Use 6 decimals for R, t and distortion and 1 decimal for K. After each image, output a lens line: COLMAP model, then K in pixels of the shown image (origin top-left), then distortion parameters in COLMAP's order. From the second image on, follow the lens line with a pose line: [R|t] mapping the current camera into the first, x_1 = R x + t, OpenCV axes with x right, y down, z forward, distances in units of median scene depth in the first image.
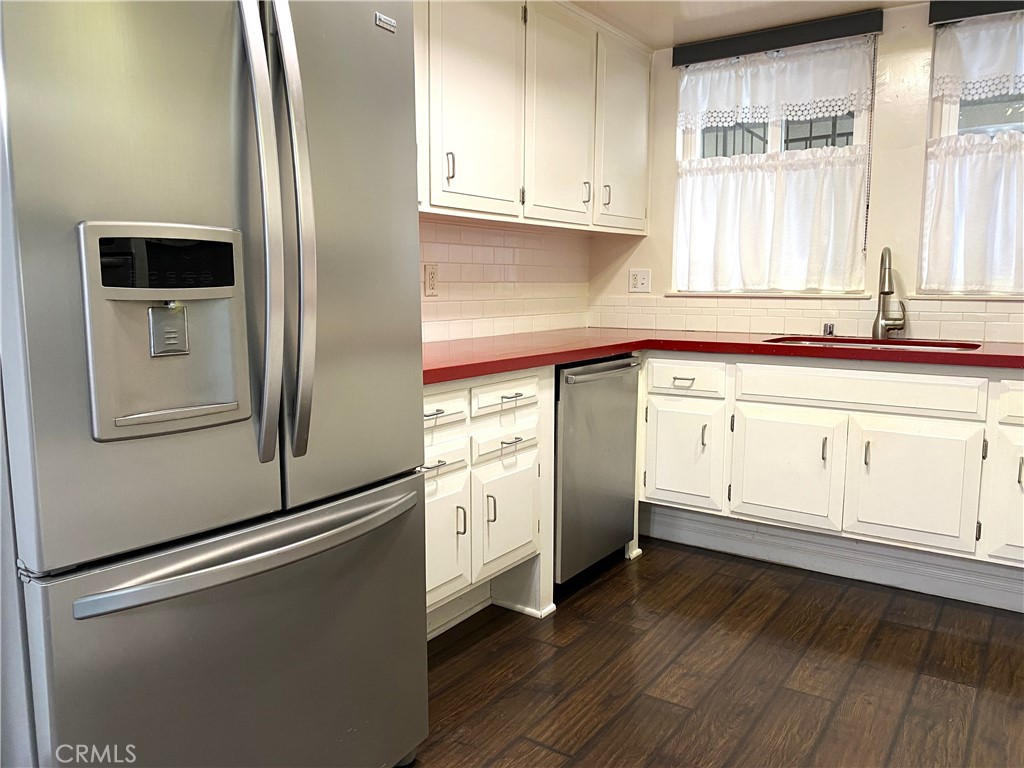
lens RADIAL K [[786.5, 0, 513.4], [0, 786.5, 371.7], [0, 0, 1]] dist [0.025318, -0.023665]
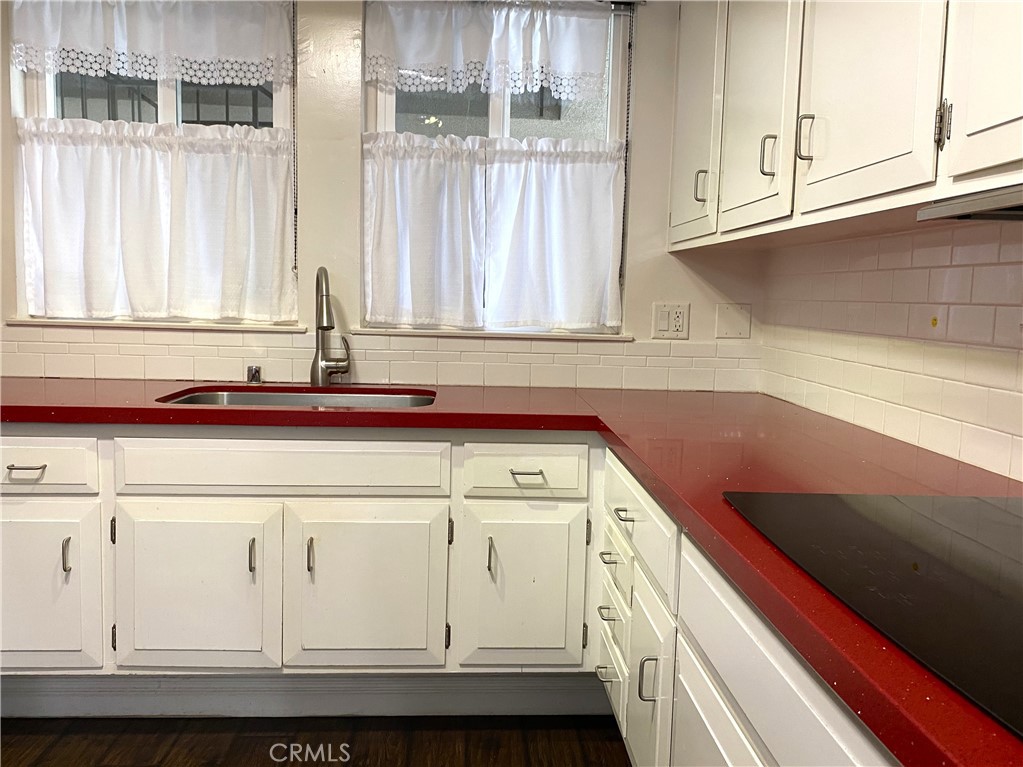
lens RADIAL K [[838.5, 0, 514.9], [0, 838.5, 377.7], [0, 0, 1]] dist [0.079416, -0.162557]
pose [[0.787433, -0.040247, 0.615085, 0.112364], [0.045528, 0.998938, 0.007078, -0.047059], [-0.614717, 0.022430, 0.788429, 0.243122]]
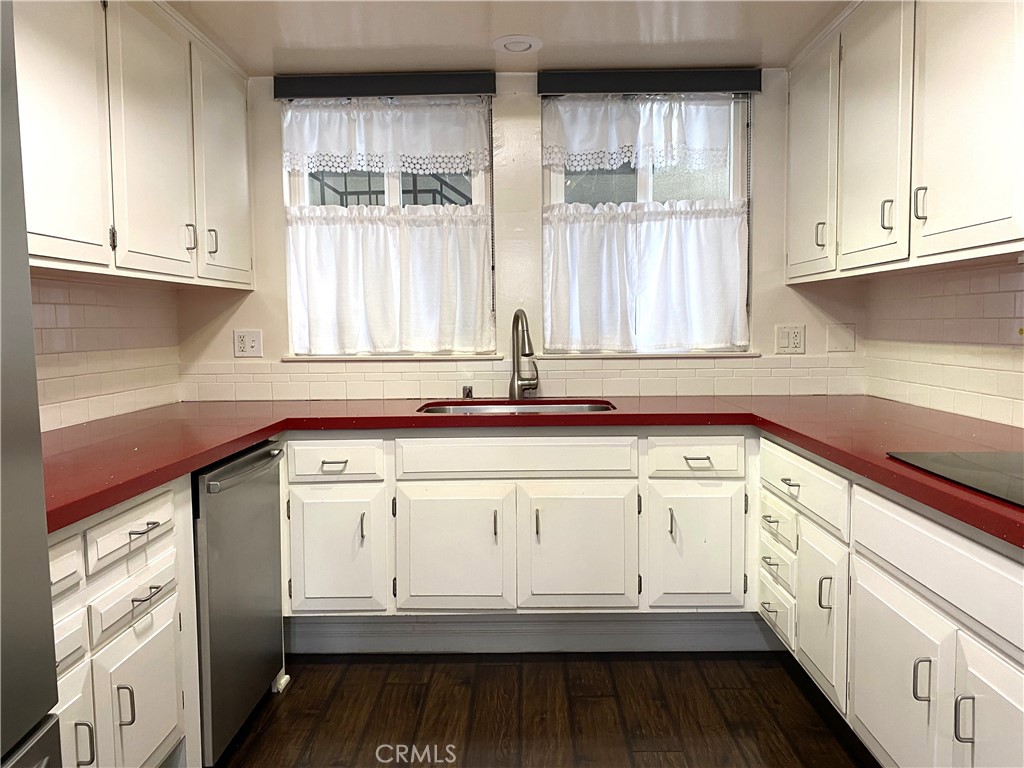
lens RADIAL K [[775.6, 0, 519.3], [0, 775.6, 378.2], [0, 0, 1]] dist [0.066459, -0.115904]
pose [[0.830976, -0.049601, 0.554092, -0.076228], [0.077283, 0.996652, -0.026684, -0.042369], [-0.550914, 0.064996, 0.832028, 0.184283]]
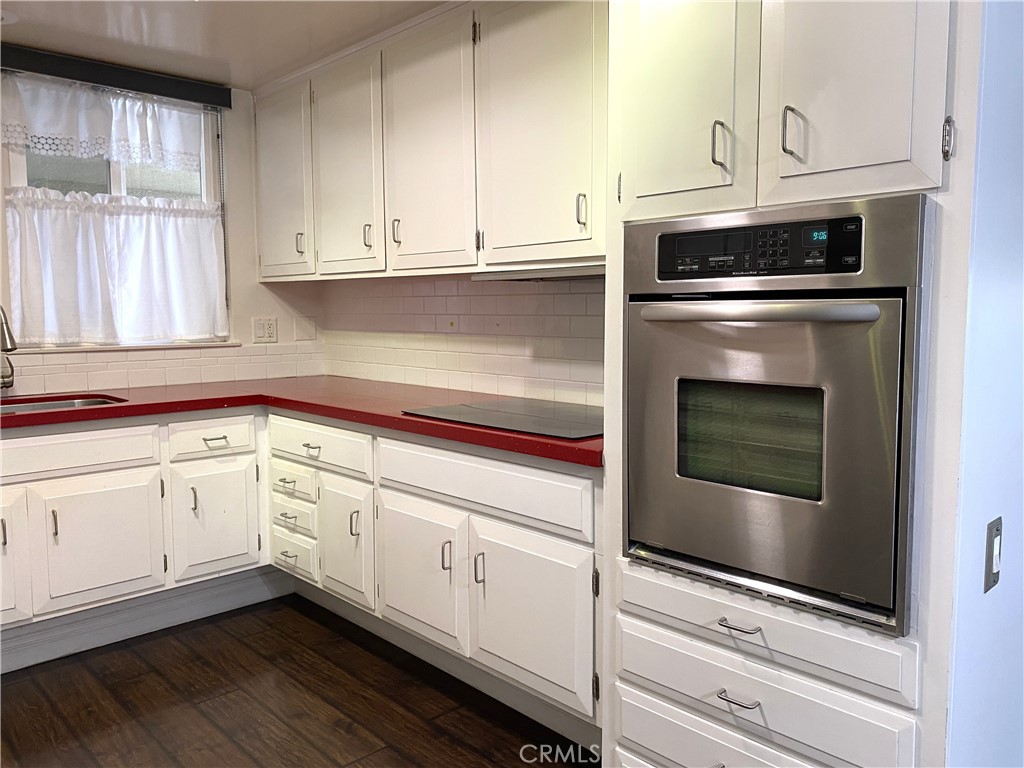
lens RADIAL K [[786.5, 0, 513.4], [0, 786.5, 371.7], [0, 0, 1]] dist [0.025318, -0.023665]
pose [[0.213383, -0.082614, 0.973469, -0.288792], [0.118167, 0.991285, 0.058224, -0.055846], [-0.969796, 0.102608, 0.221285, 0.218631]]
